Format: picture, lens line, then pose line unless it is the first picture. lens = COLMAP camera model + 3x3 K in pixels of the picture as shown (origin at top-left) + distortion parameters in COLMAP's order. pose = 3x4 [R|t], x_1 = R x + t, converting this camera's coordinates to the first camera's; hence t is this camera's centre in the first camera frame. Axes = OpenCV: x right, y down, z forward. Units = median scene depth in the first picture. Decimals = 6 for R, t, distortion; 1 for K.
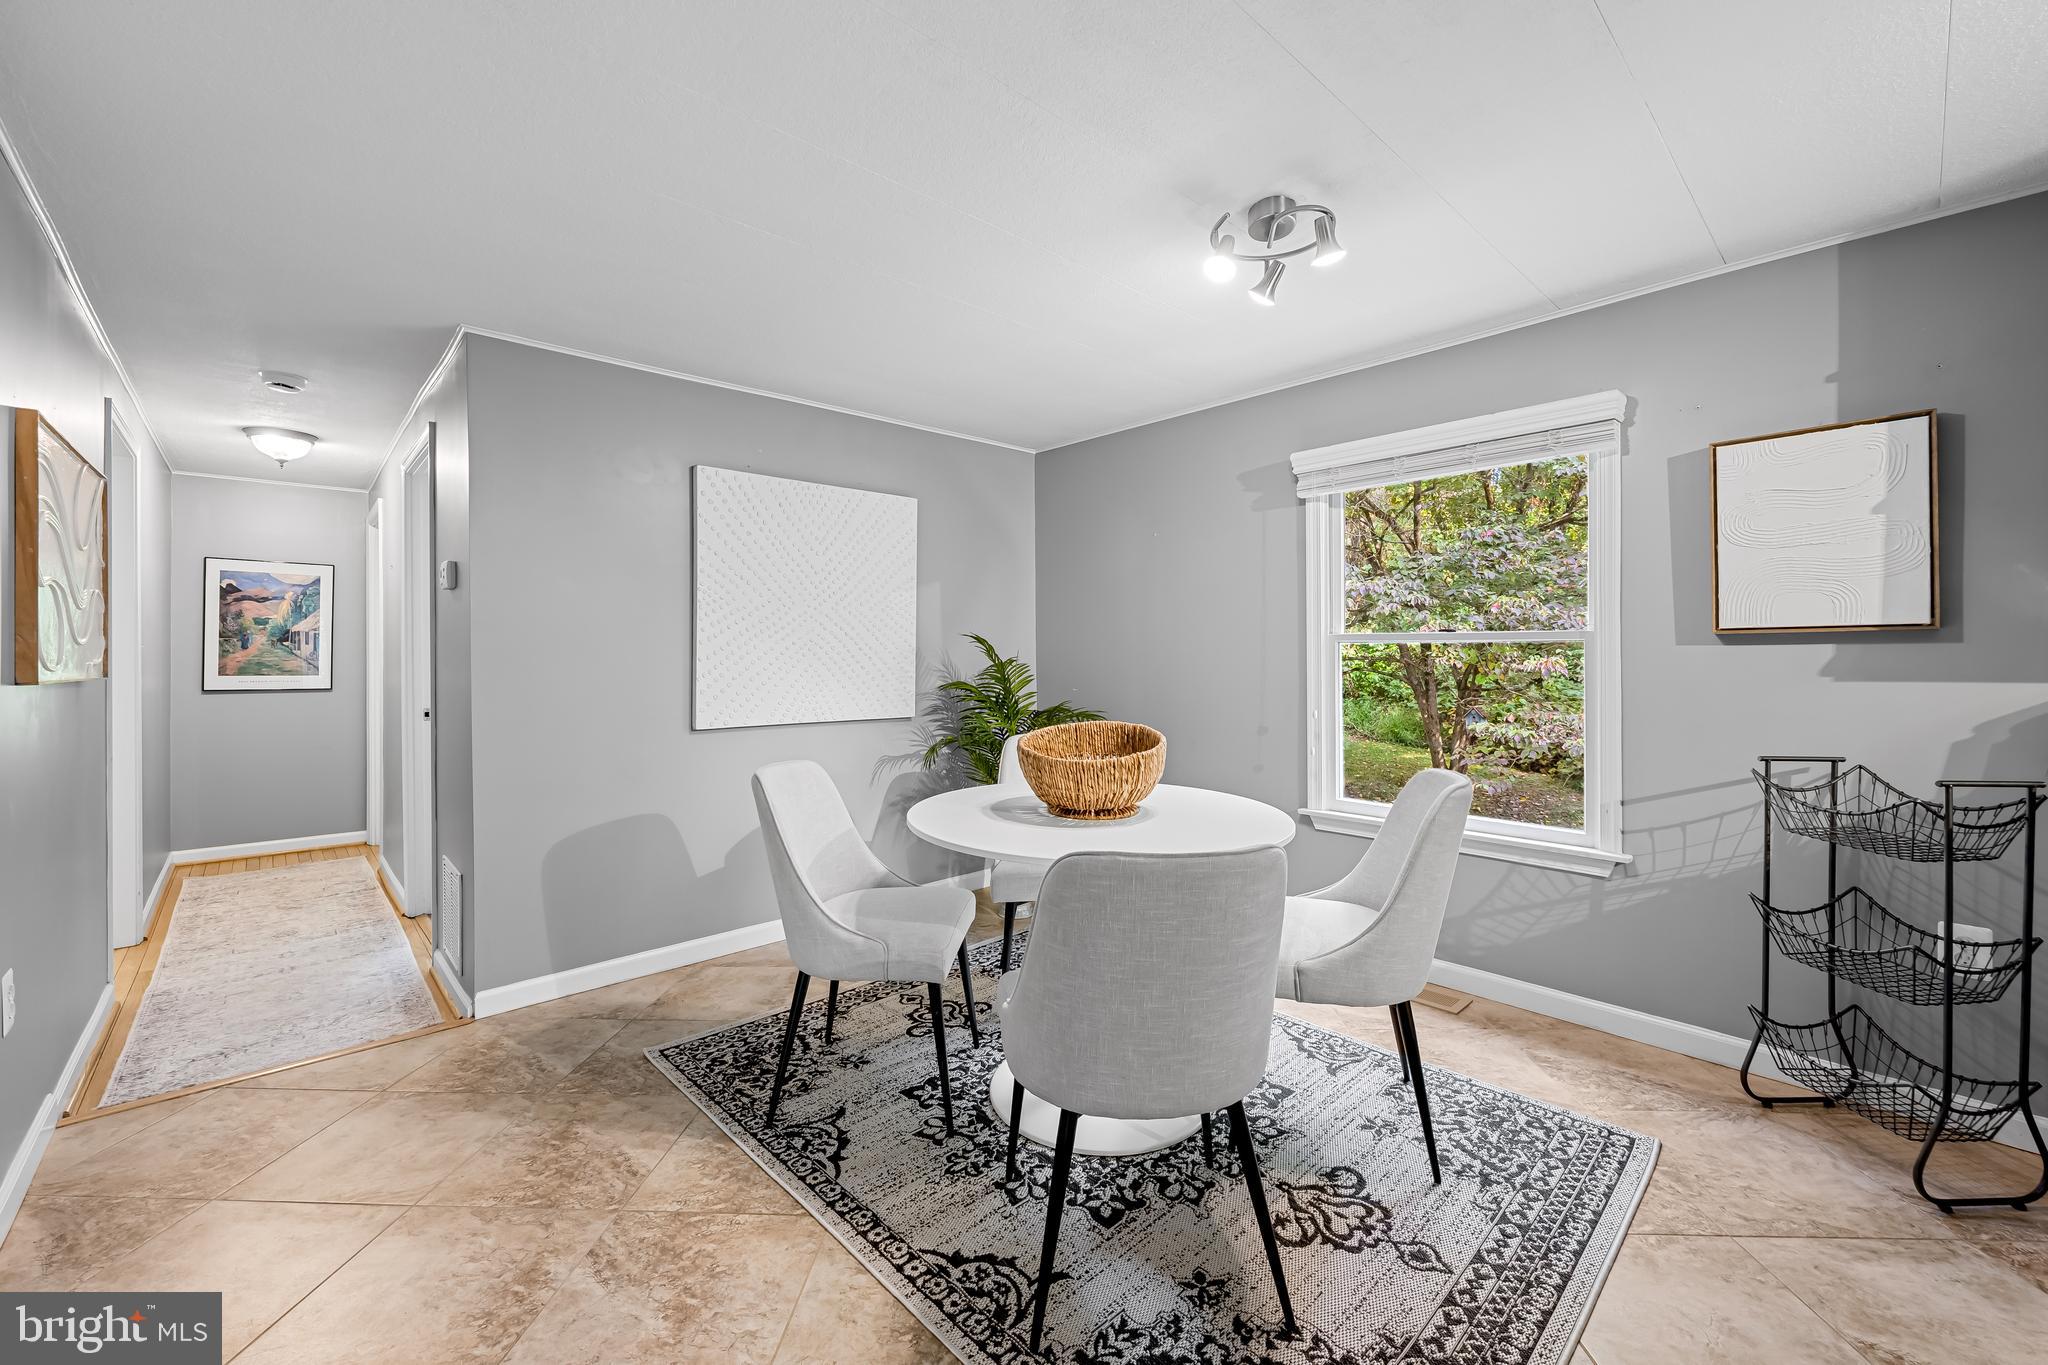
lens RADIAL K [[833.4, 0, 1023.8], [0, 833.4, 648.3], [0, 0, 1]] dist [-0.006915, 0.000013]
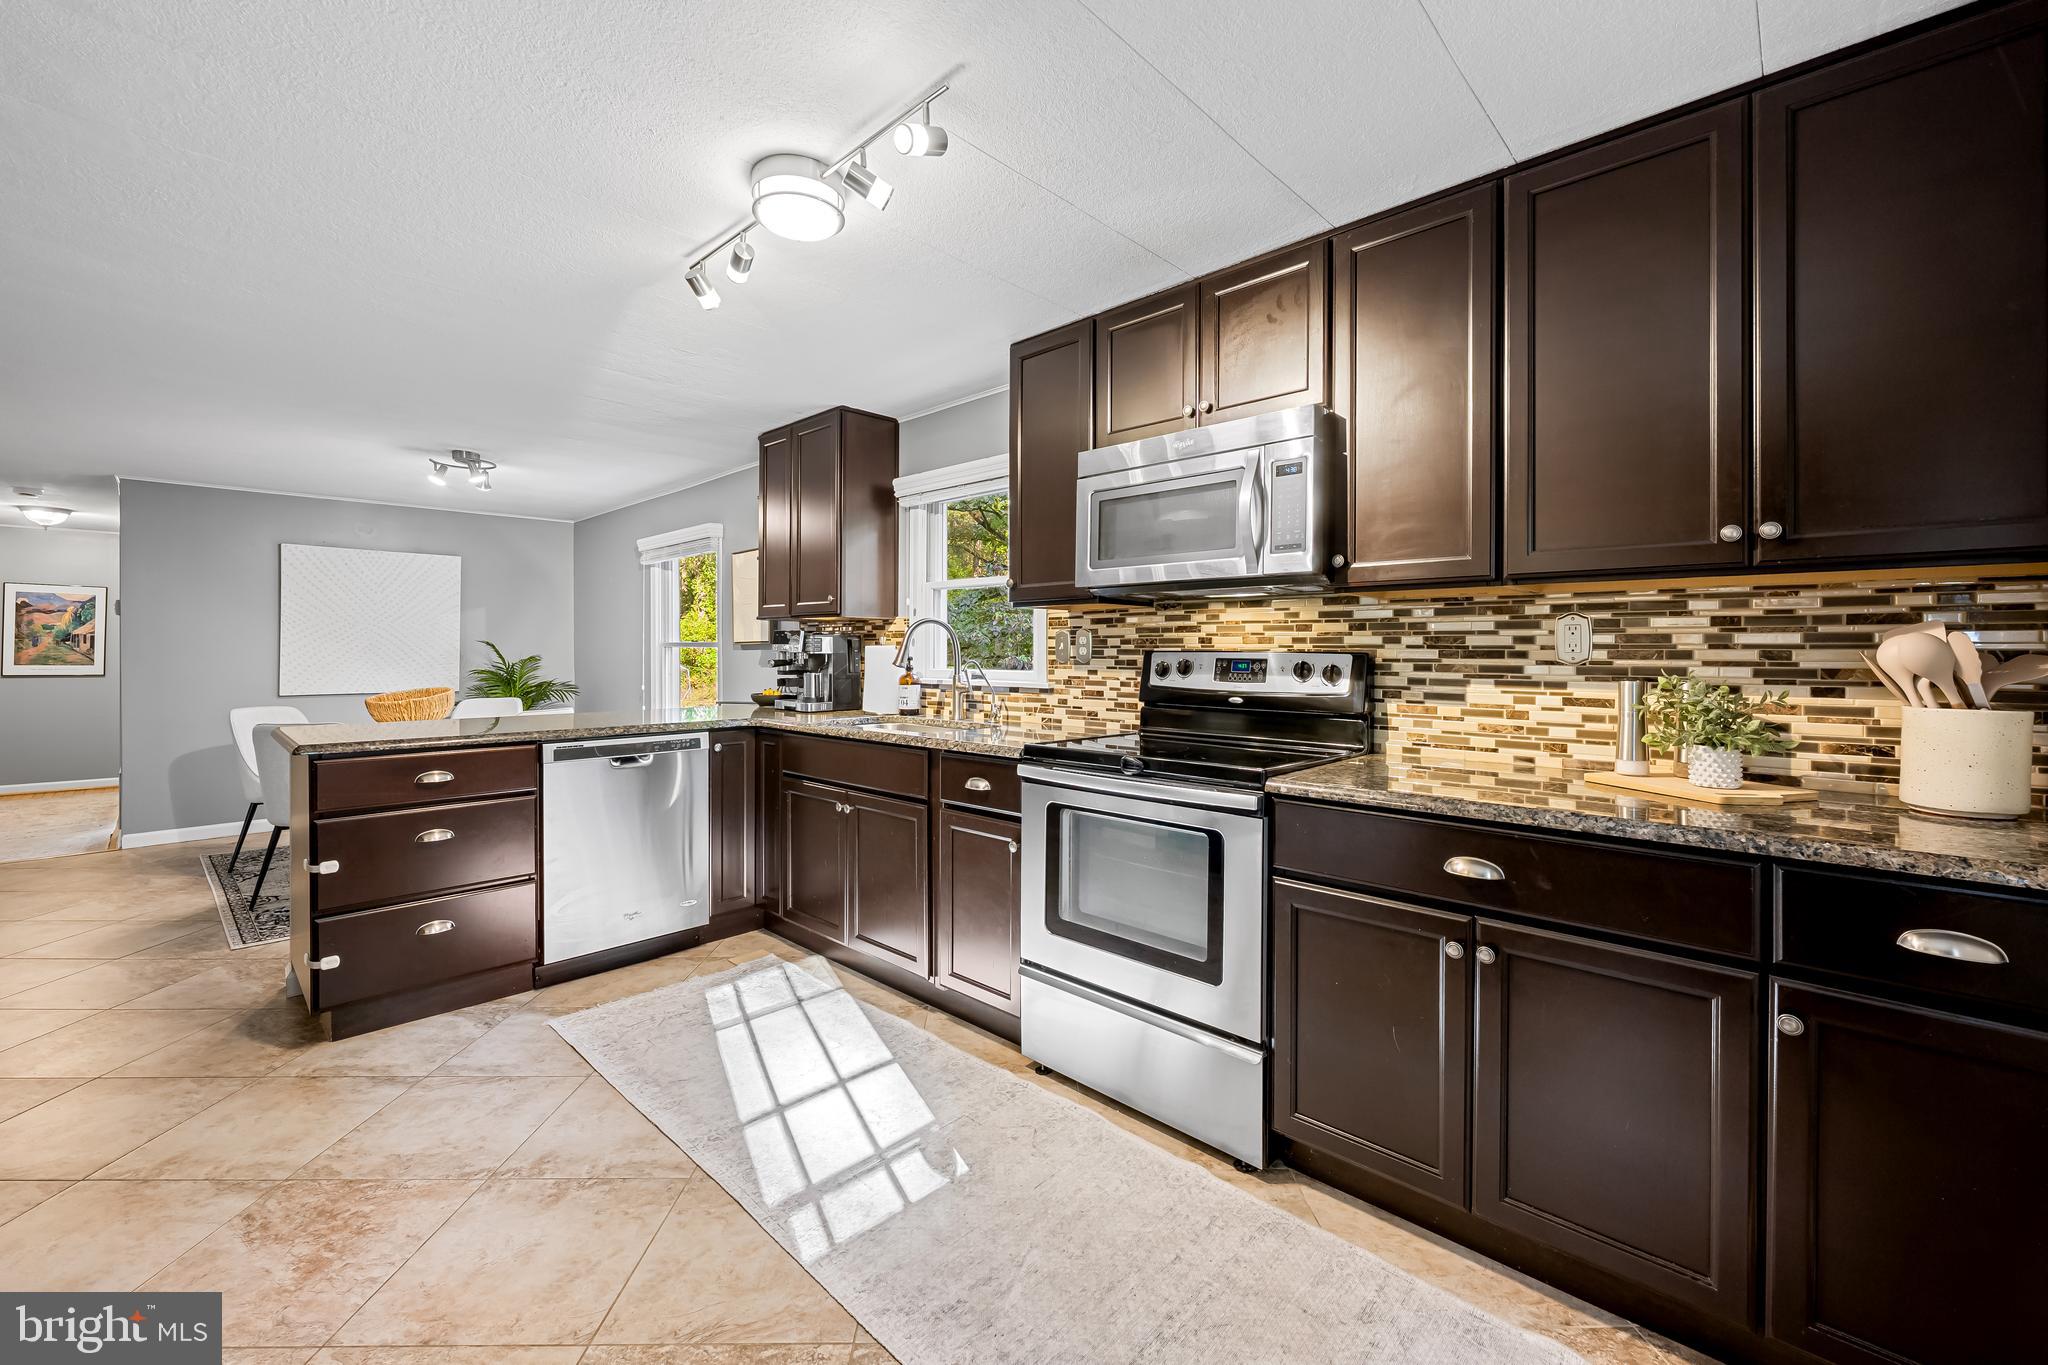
lens RADIAL K [[833.4, 0, 1023.8], [0, 833.4, 648.3], [0, 0, 1]] dist [-0.006915, 0.000013]
pose [[0.997956, 0.005614, 0.063658, 0.679796], [-0.005715, 0.999983, 0.001413, -0.007837], [-0.063649, -0.001774, 0.997971, -0.536713]]
